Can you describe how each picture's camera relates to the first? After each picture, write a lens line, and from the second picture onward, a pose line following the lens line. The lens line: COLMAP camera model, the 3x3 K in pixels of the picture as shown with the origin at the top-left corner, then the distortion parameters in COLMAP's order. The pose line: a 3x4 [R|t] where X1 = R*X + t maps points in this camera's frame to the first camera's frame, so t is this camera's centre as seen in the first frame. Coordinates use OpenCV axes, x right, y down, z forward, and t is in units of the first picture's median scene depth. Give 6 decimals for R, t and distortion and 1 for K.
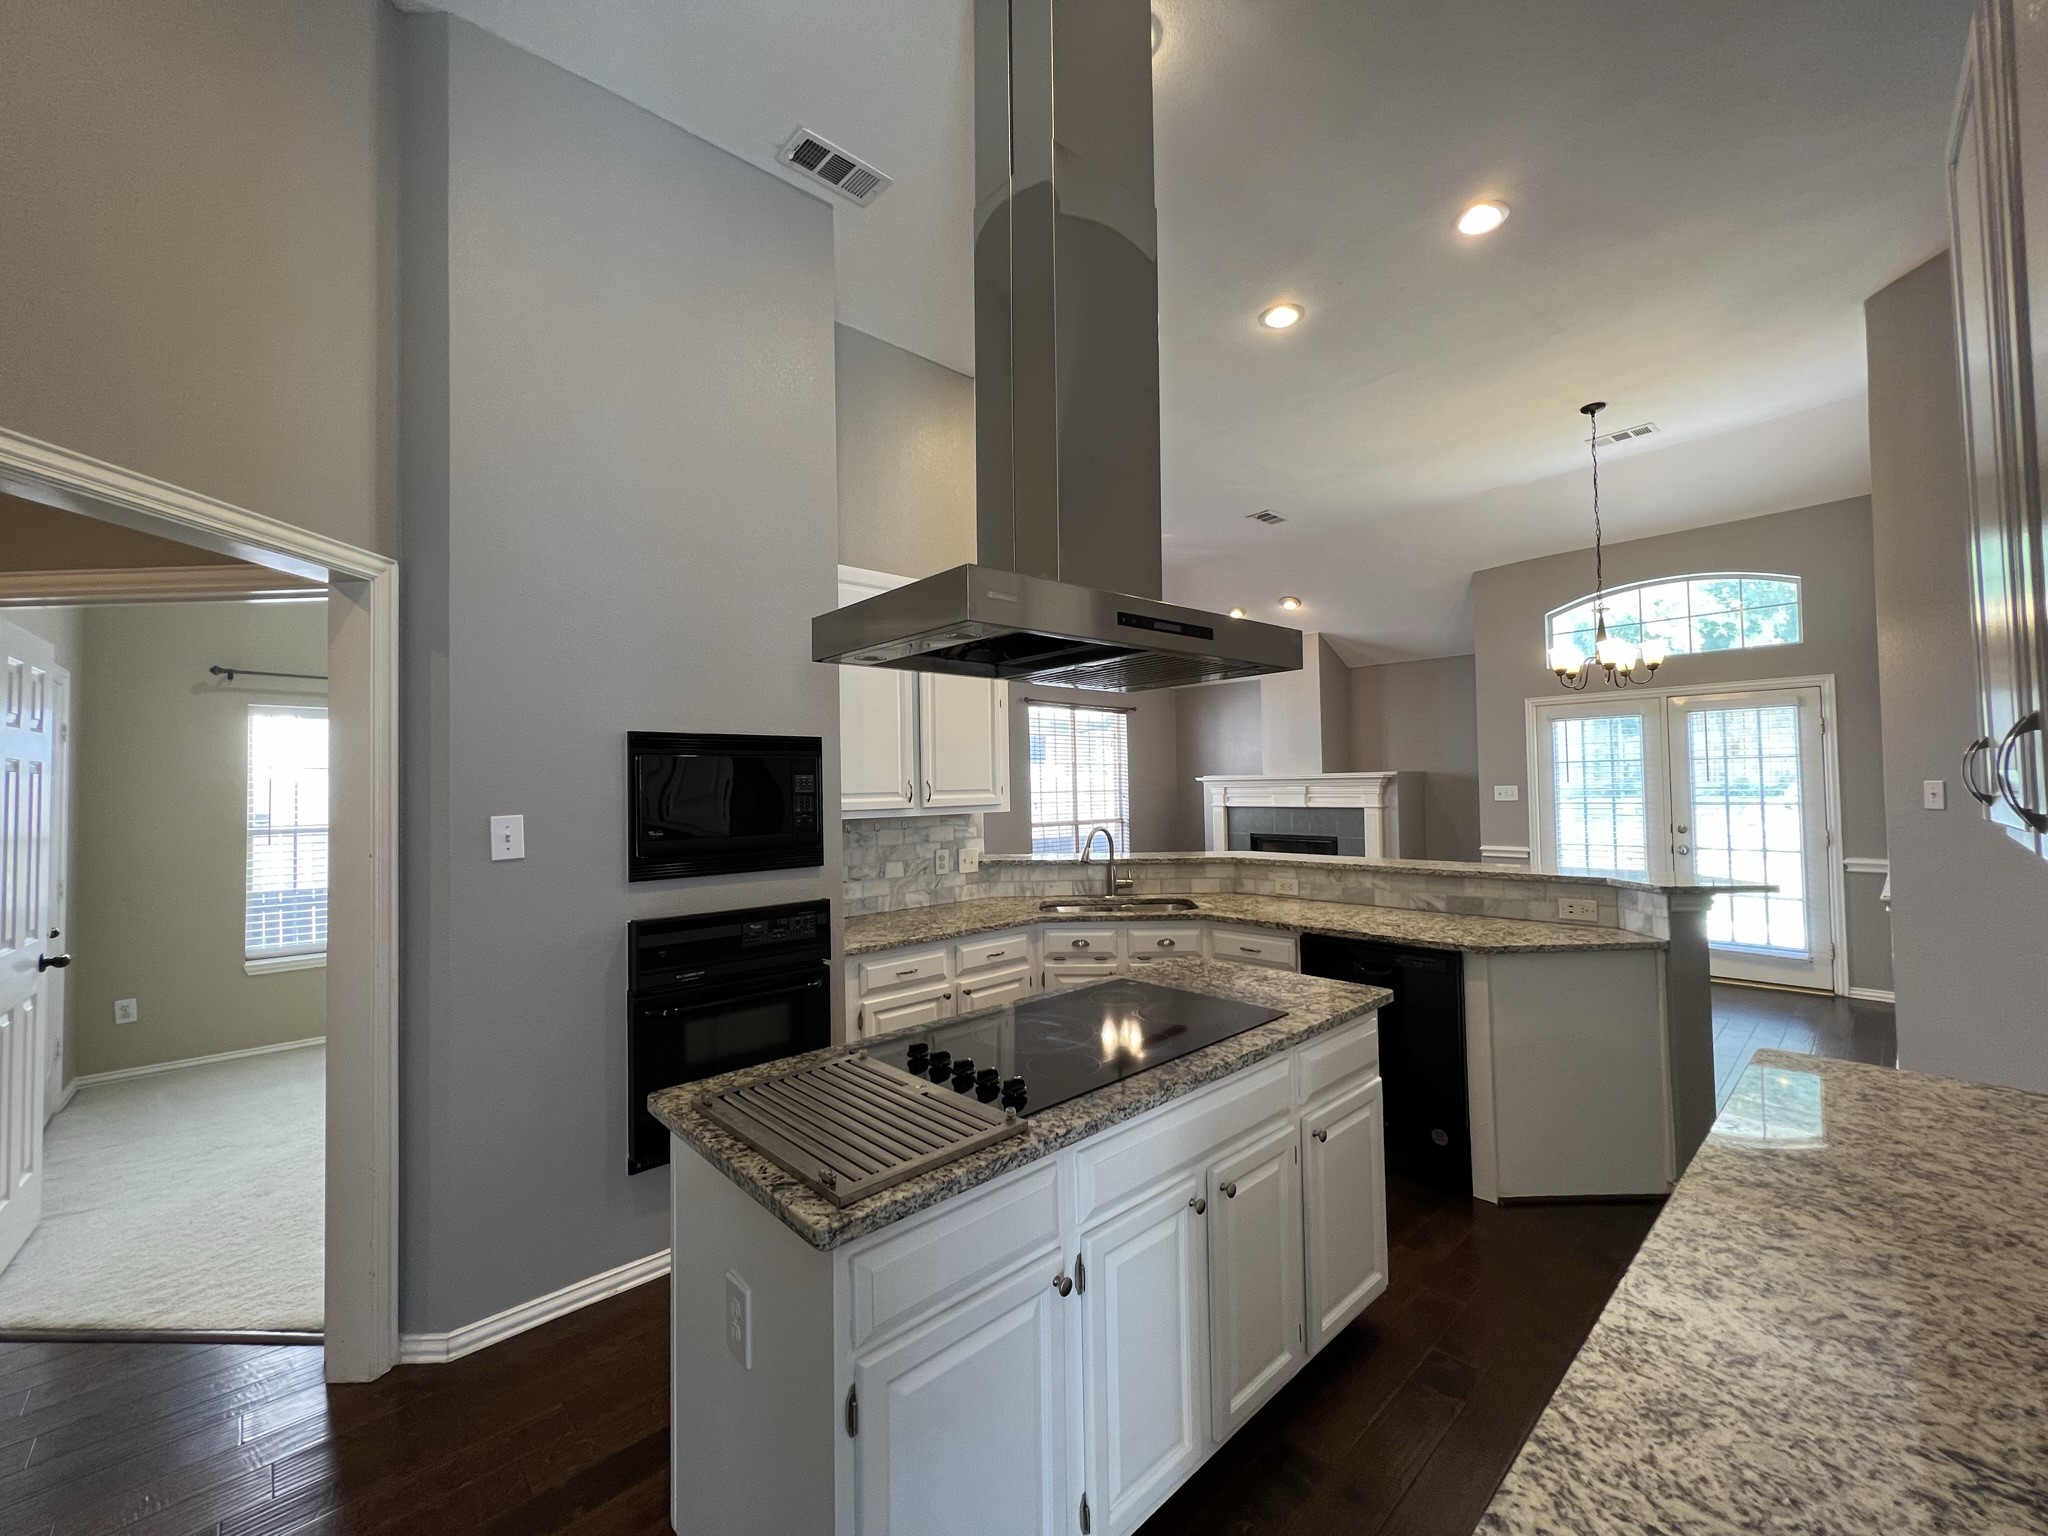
lens RADIAL K [[822.5, 0, 1020.8], [0, 822.5, 761.9], [0, 0, 1]] dist [-0.003200, 0.000663]
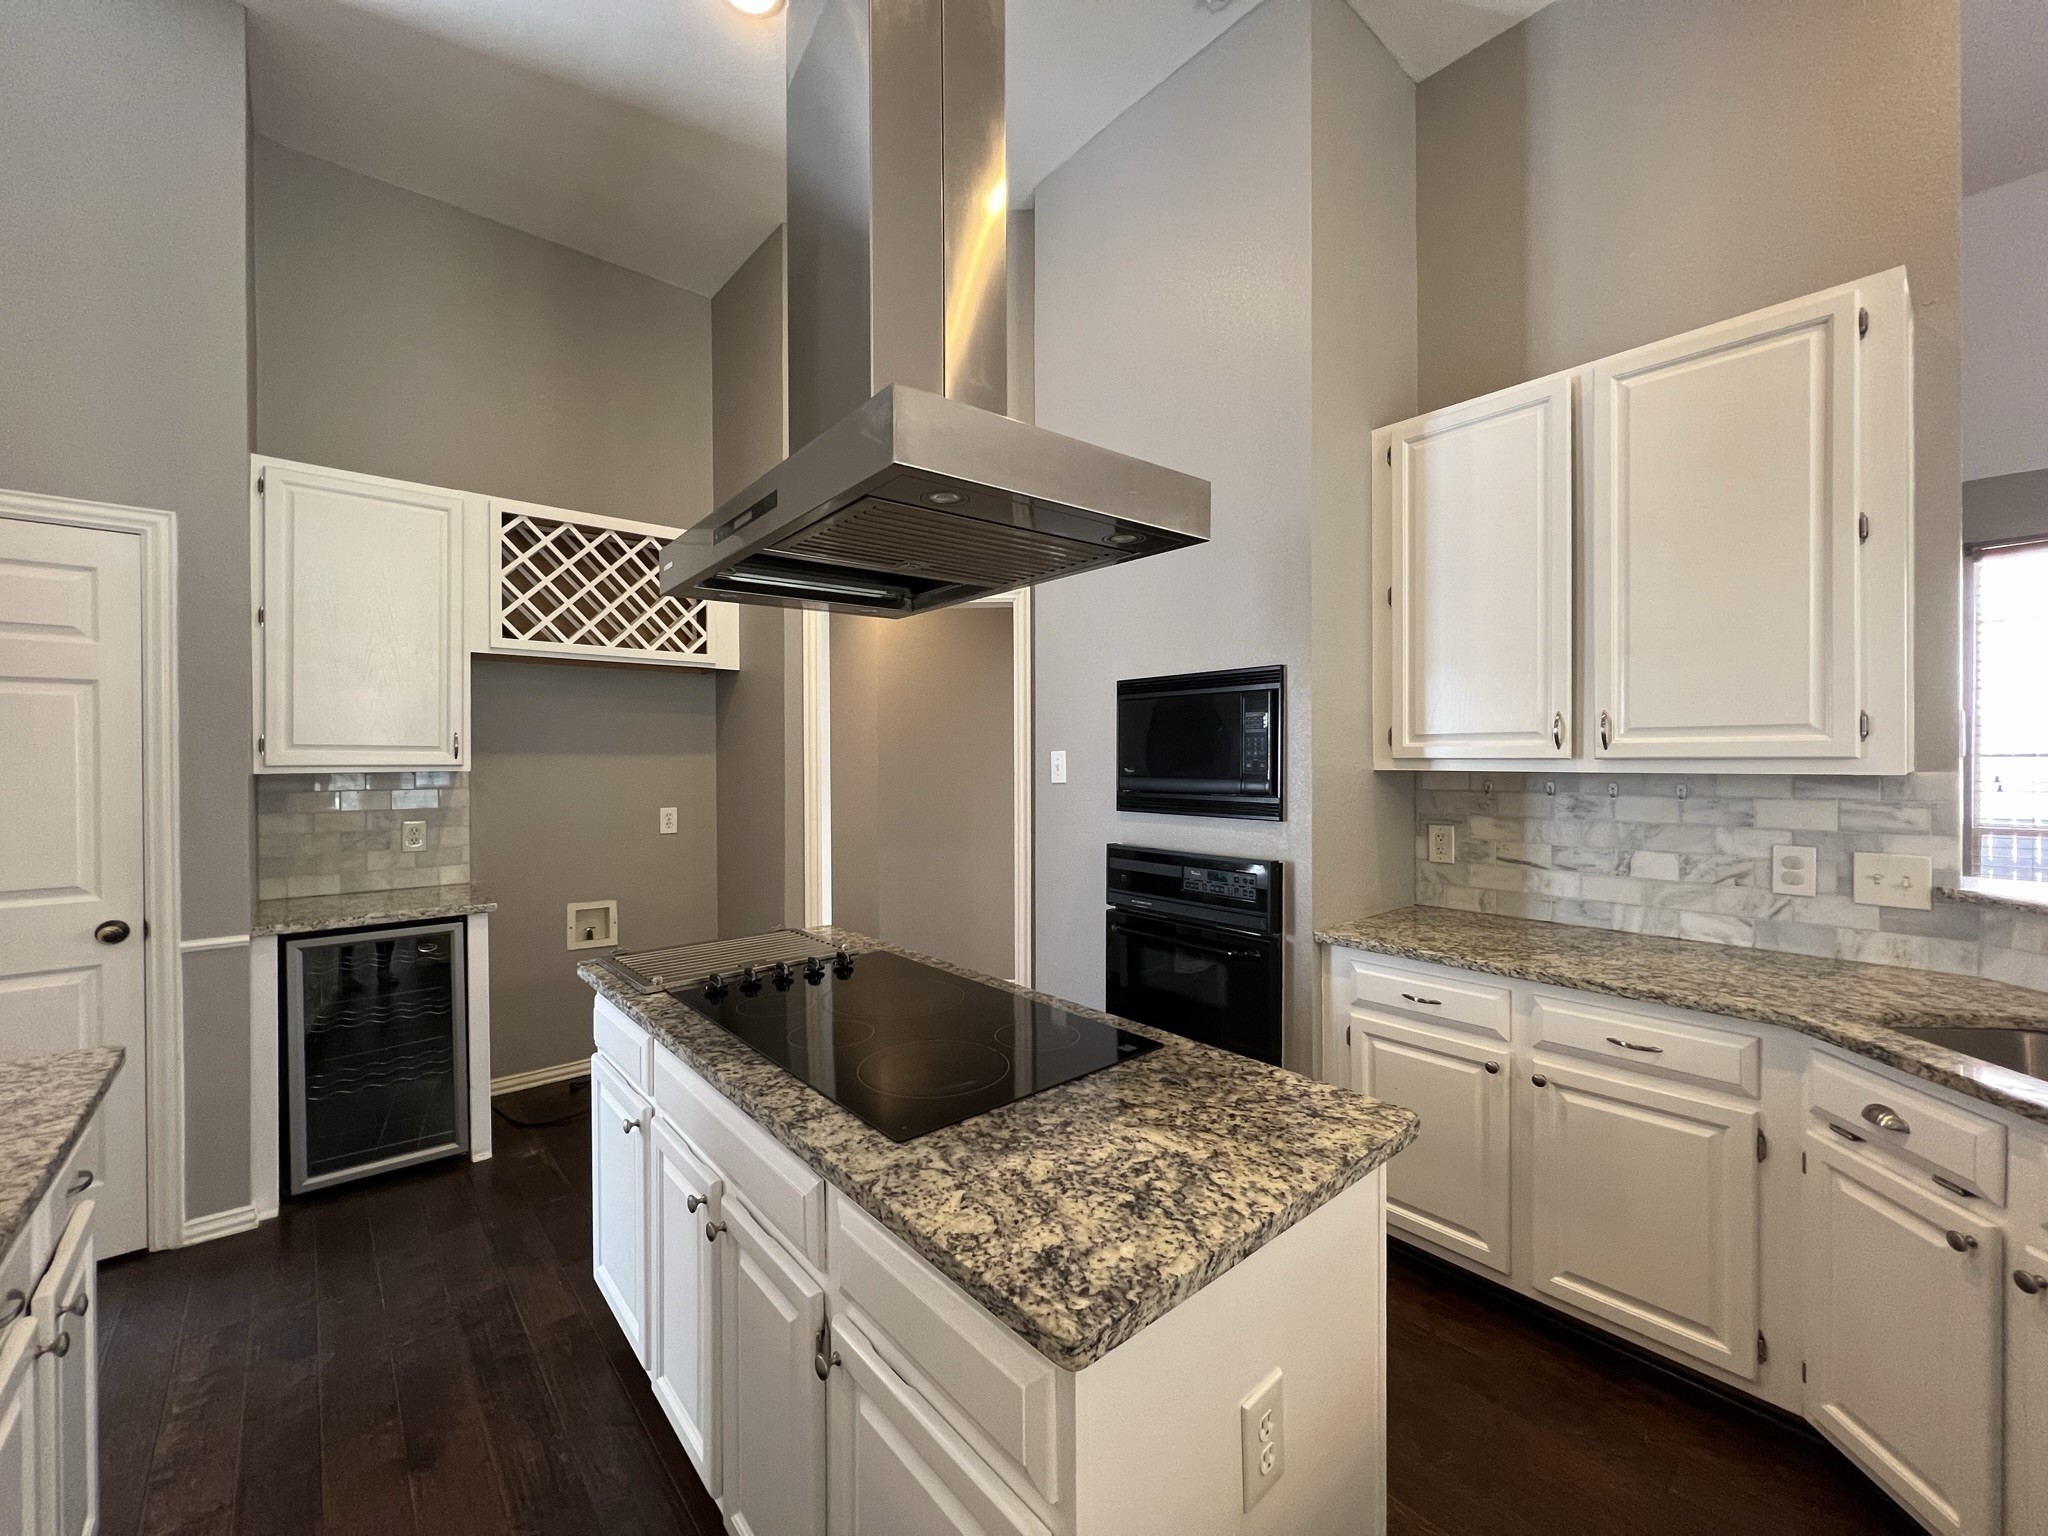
lens RADIAL K [[821.5, 0, 1020.6], [0, 821.5, 762.6], [0, 0, 1]] dist [-0.005791, 0.002588]
pose [[-0.031216, 0.026463, -0.999162, 0.475544], [0.034980, 0.999066, 0.025367, 0.030522], [0.998900, -0.034159, -0.032112, 0.624367]]
